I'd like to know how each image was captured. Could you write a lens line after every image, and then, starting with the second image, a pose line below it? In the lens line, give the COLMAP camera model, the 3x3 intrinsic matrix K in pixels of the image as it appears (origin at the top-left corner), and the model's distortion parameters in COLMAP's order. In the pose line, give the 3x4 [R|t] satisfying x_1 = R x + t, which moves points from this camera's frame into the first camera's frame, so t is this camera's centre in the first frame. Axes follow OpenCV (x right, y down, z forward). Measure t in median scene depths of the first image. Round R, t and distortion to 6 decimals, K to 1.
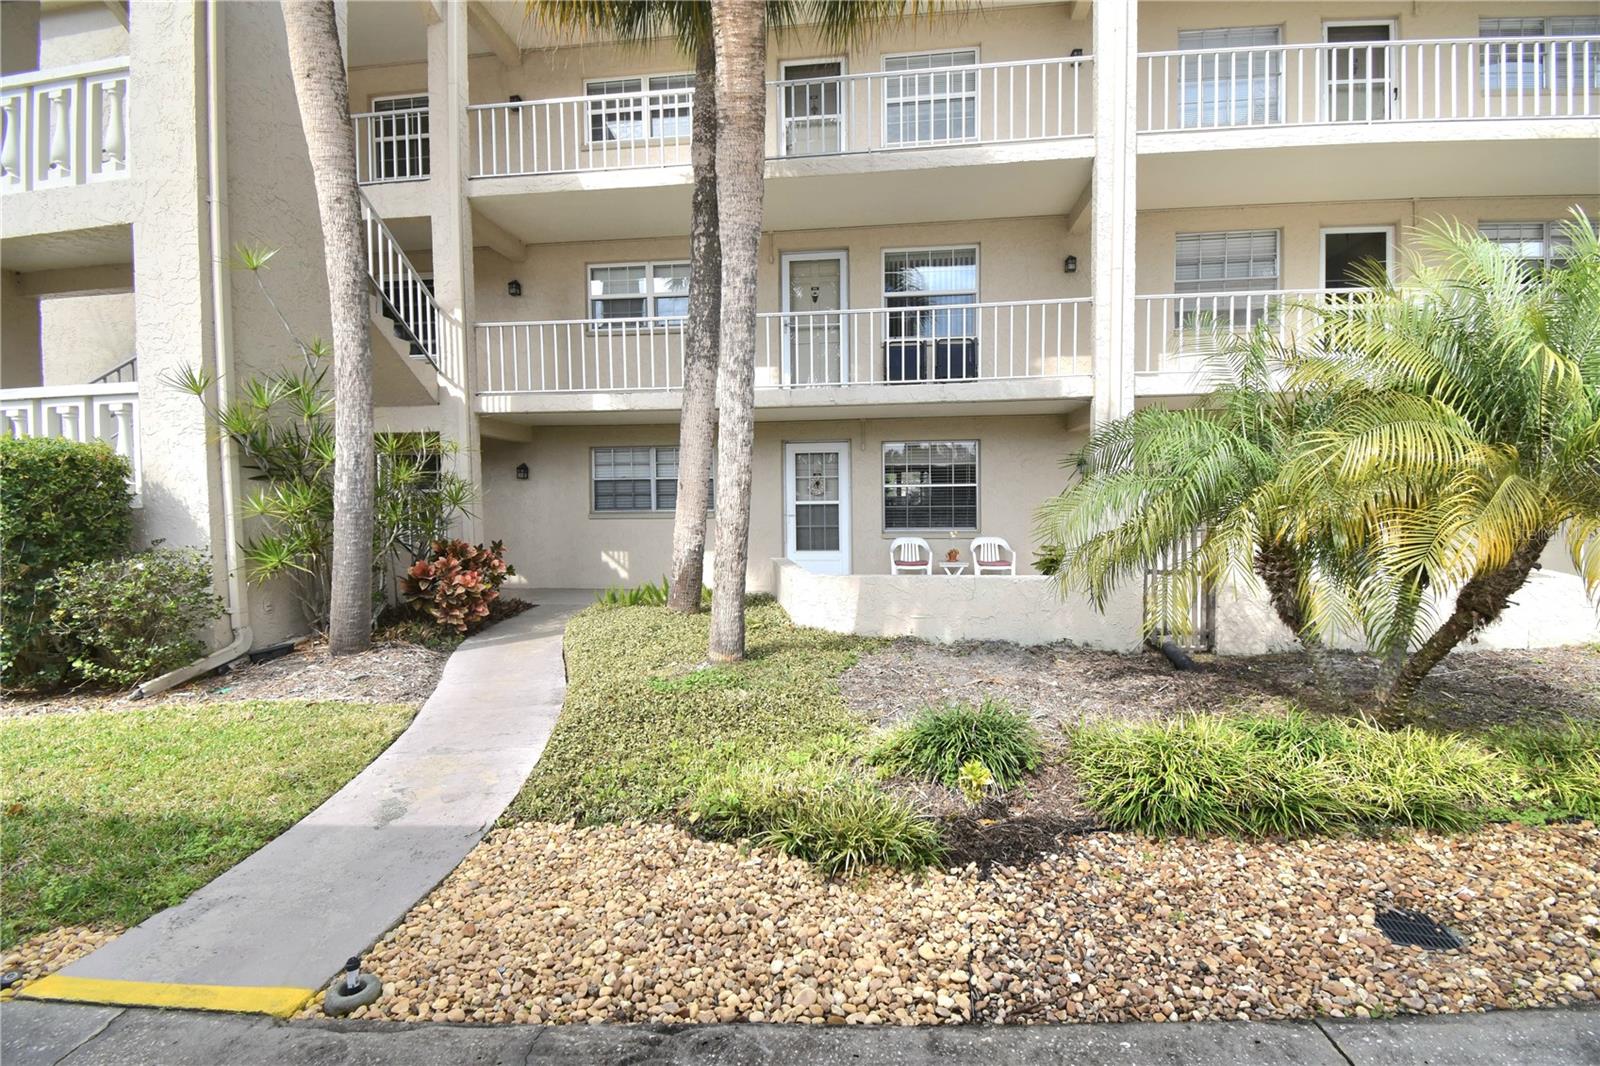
lens RADIAL K [[714.6, 0, 800.6], [0, 714.6, 525.8], [0, 0, 1]] dist [0.010110, -0.021577]
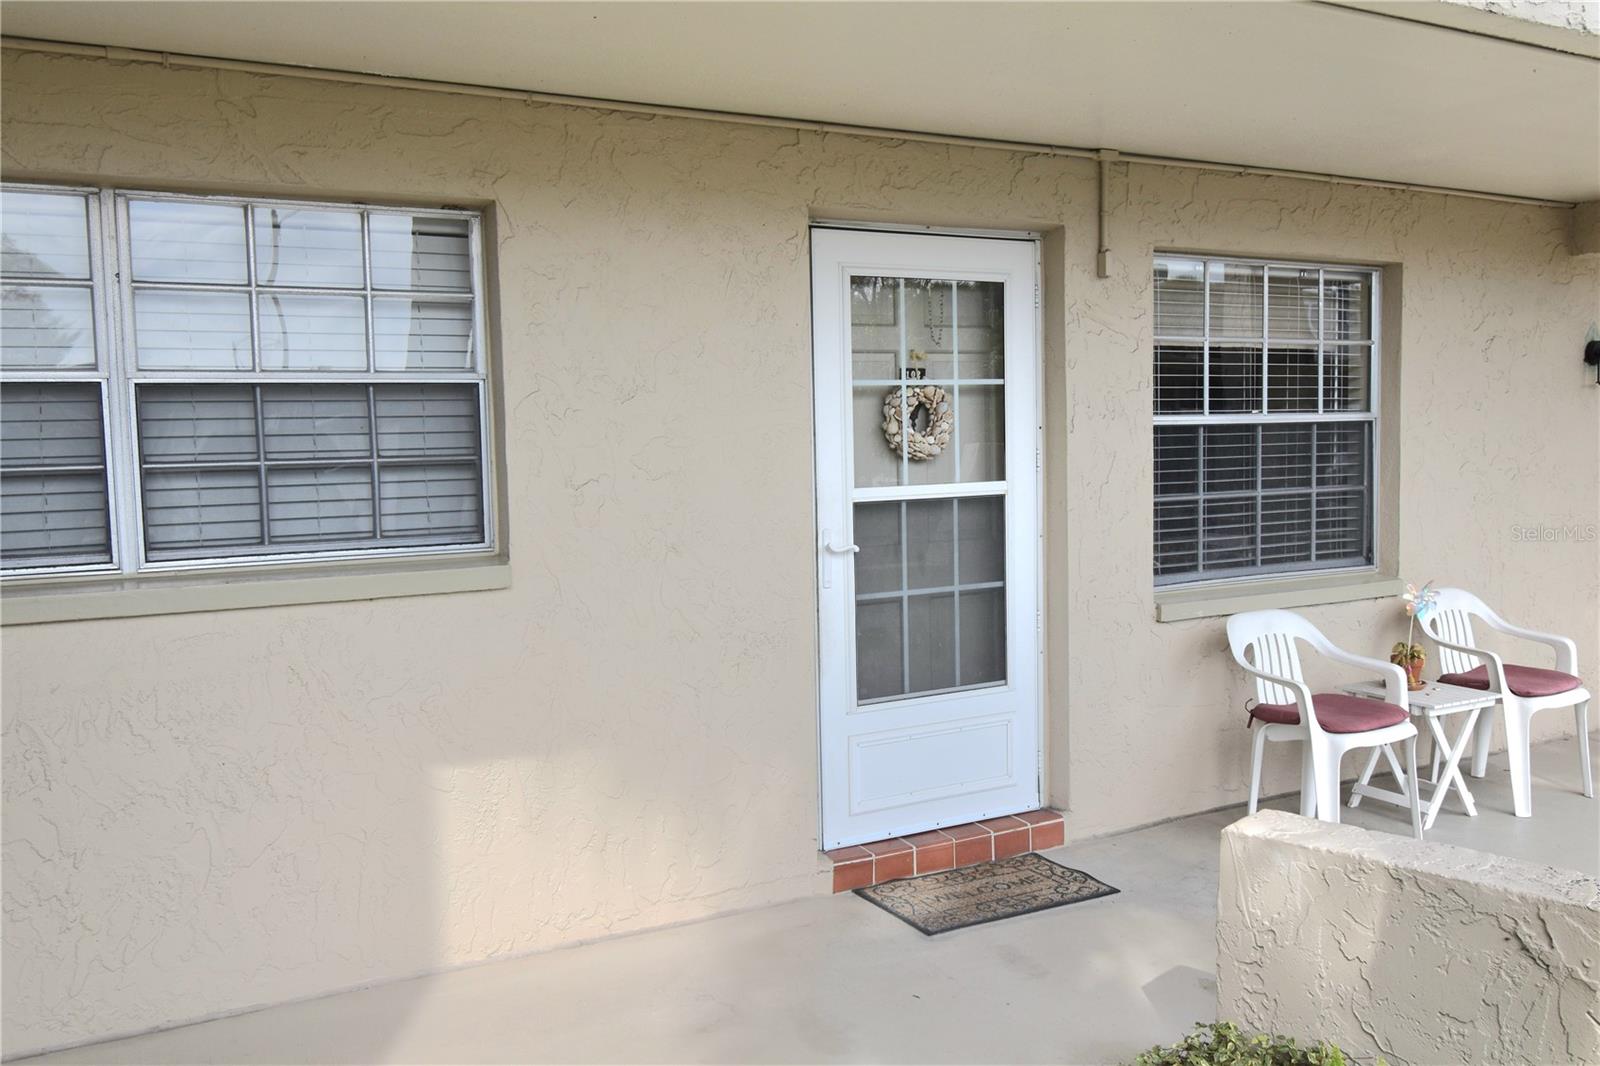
lens RADIAL K [[1344.7, 0, 836.8], [0, 1344.7, 529.9], [0, 0, 1]] dist [-0.003121, -0.030020]
pose [[0.811103, -0.049741, 0.582785, -0.268085], [0.027731, 0.998527, 0.046629, -0.042596], [-0.584246, -0.021659, 0.811288, 0.672173]]
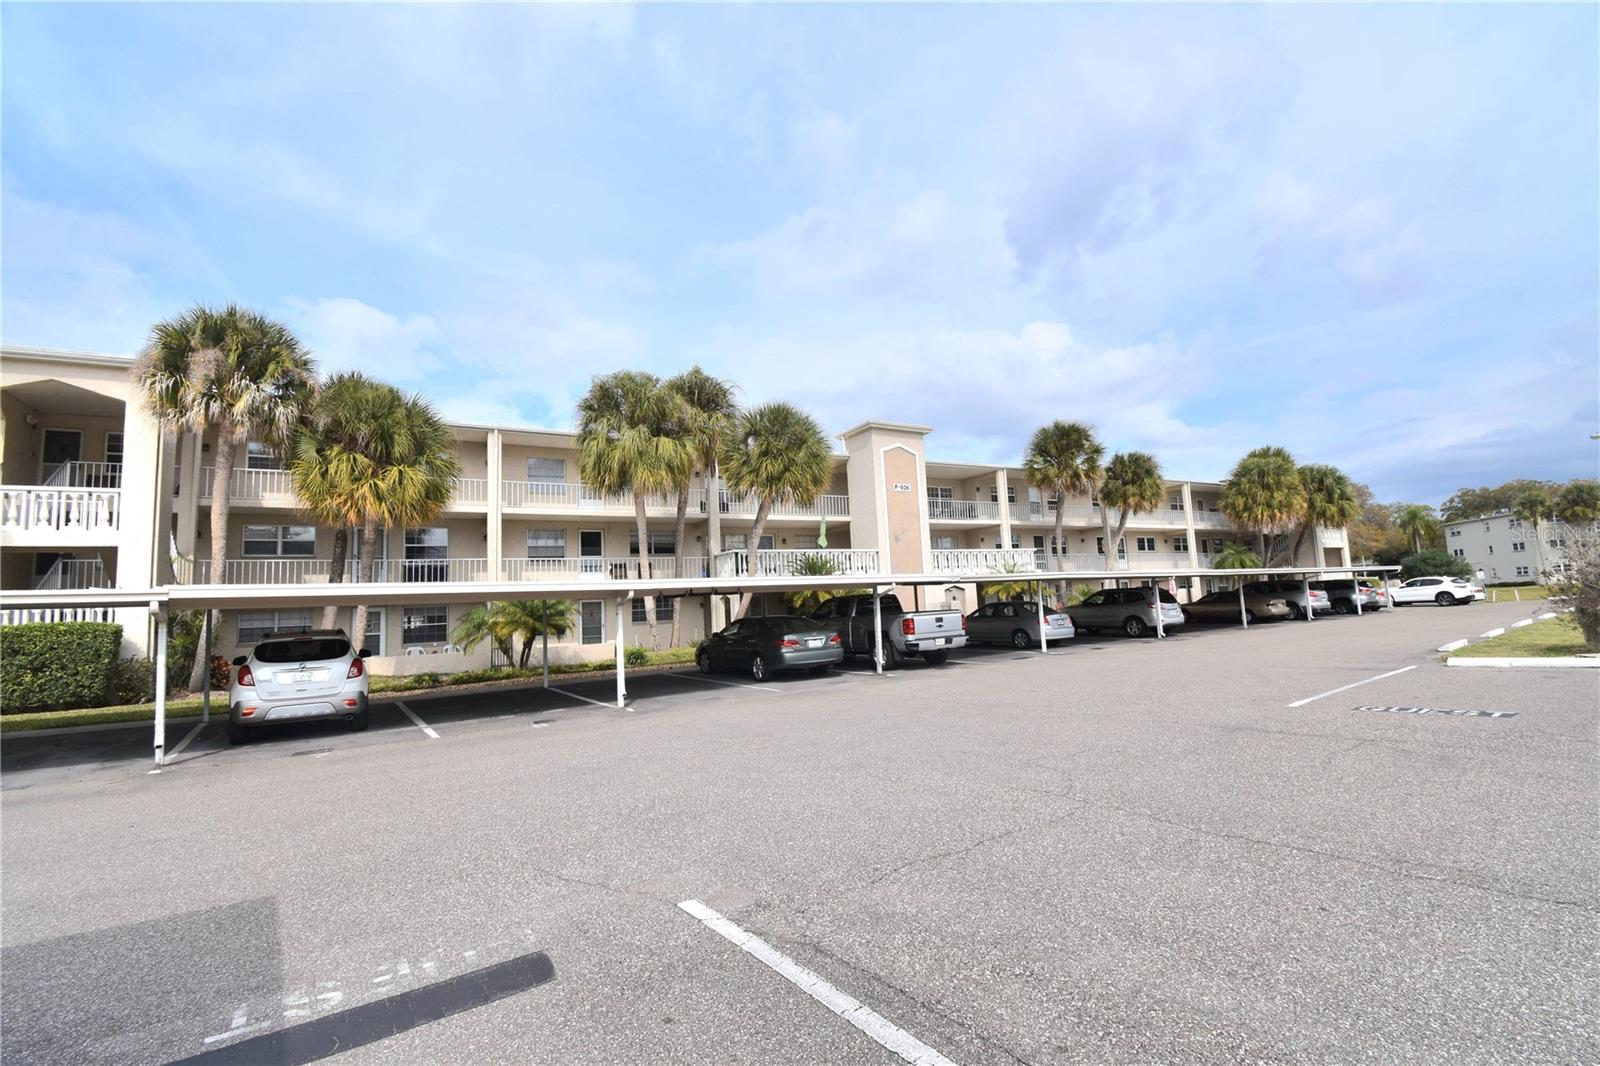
lens RADIAL K [[714.6, 0, 826.2], [0, 714.6, 524.8], [0, 0, 1]] dist [0.010110, -0.021577]
pose [[0.794545, 0.038175, 0.606004, -0.213960], [0.064296, 0.987121, -0.146483, 0.050137], [-0.603792, 0.155351, 0.781858, -1.720728]]
